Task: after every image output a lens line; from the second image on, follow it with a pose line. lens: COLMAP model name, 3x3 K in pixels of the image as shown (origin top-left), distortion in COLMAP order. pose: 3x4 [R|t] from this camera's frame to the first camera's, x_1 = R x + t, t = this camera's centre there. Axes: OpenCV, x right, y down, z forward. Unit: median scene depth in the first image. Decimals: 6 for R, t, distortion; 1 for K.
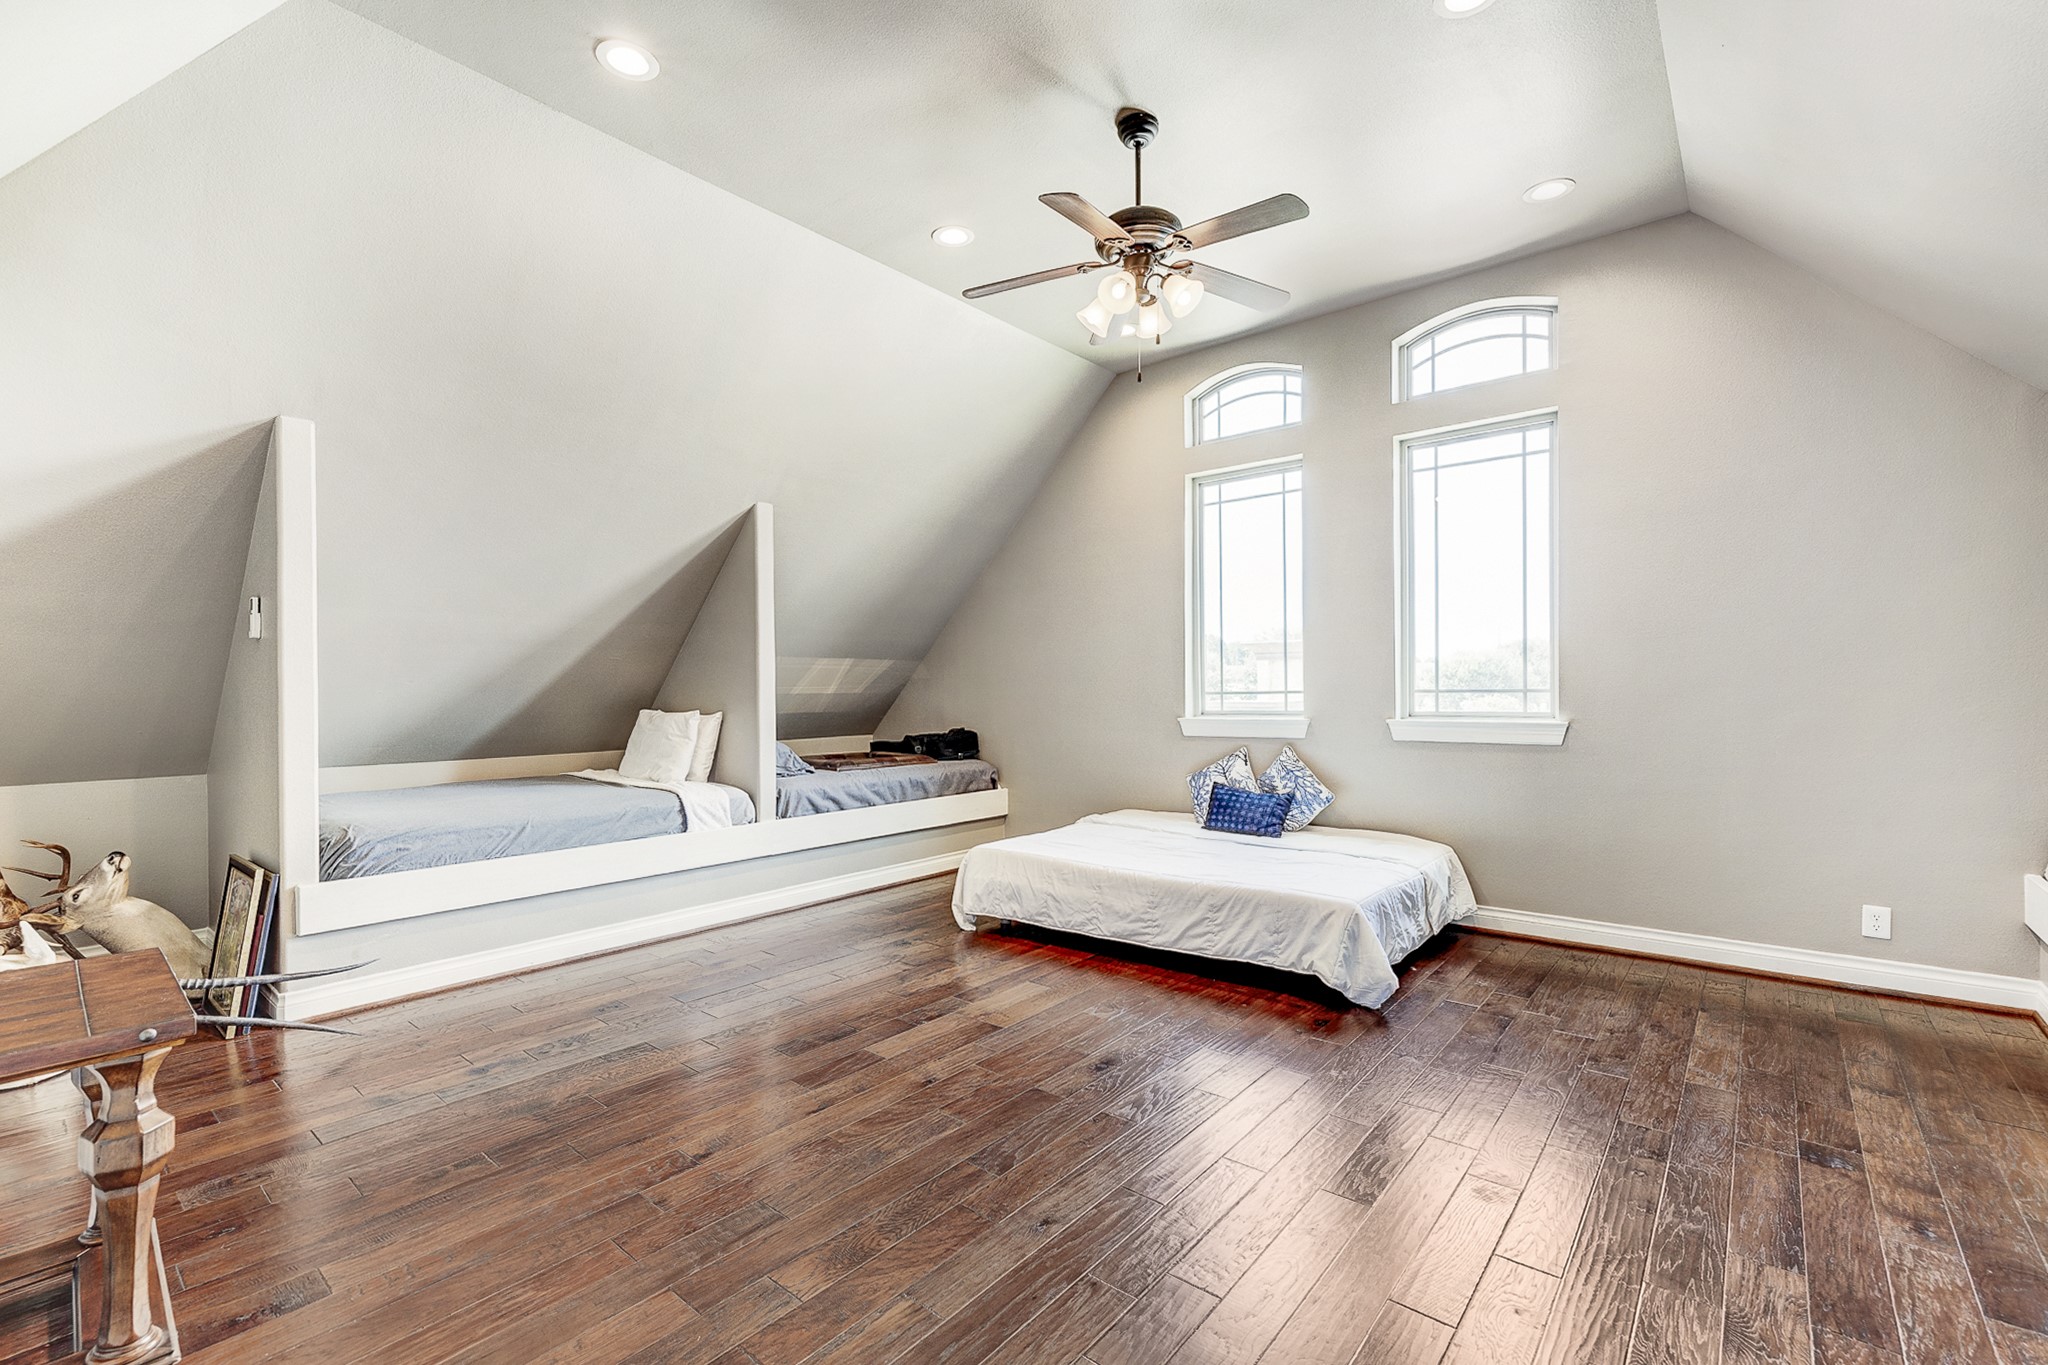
lens RADIAL K [[875.8, 0, 1003.8], [0, 875.8, 688.7], [0, 0, 1]] dist [-0.000931, -0.000063]
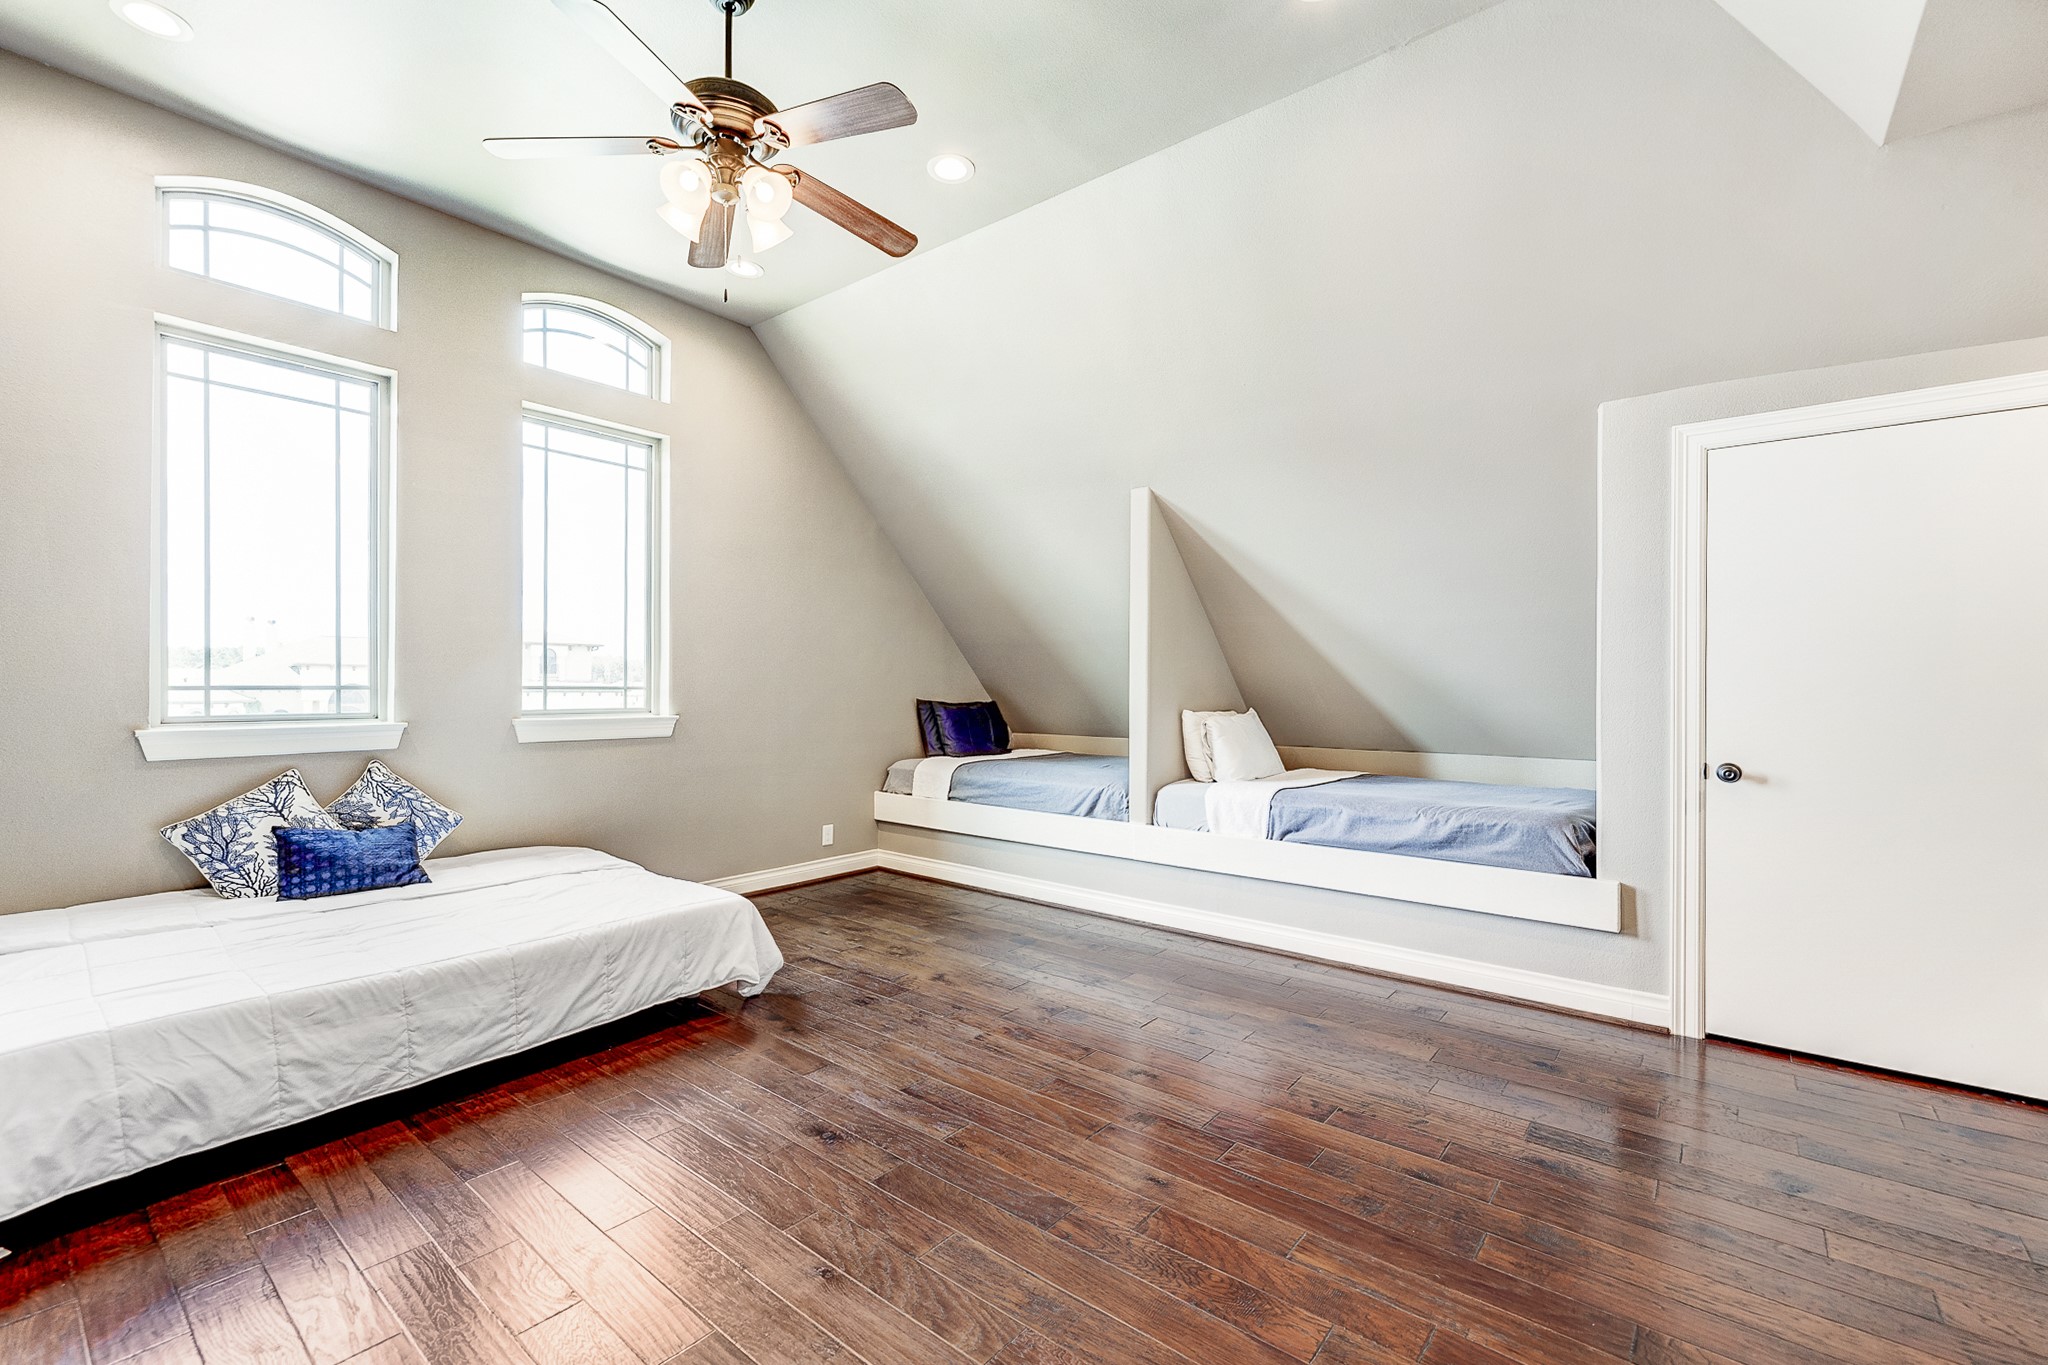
lens RADIAL K [[875.8, 0, 1003.8], [0, 875.8, 688.7], [0, 0, 1]] dist [-0.000931, -0.000063]
pose [[-0.015589, 0.007204, 0.999853, -0.488405], [-0.007919, 0.999942, -0.007328, 0.007066], [-0.999847, -0.008032, -0.015531, 0.569486]]
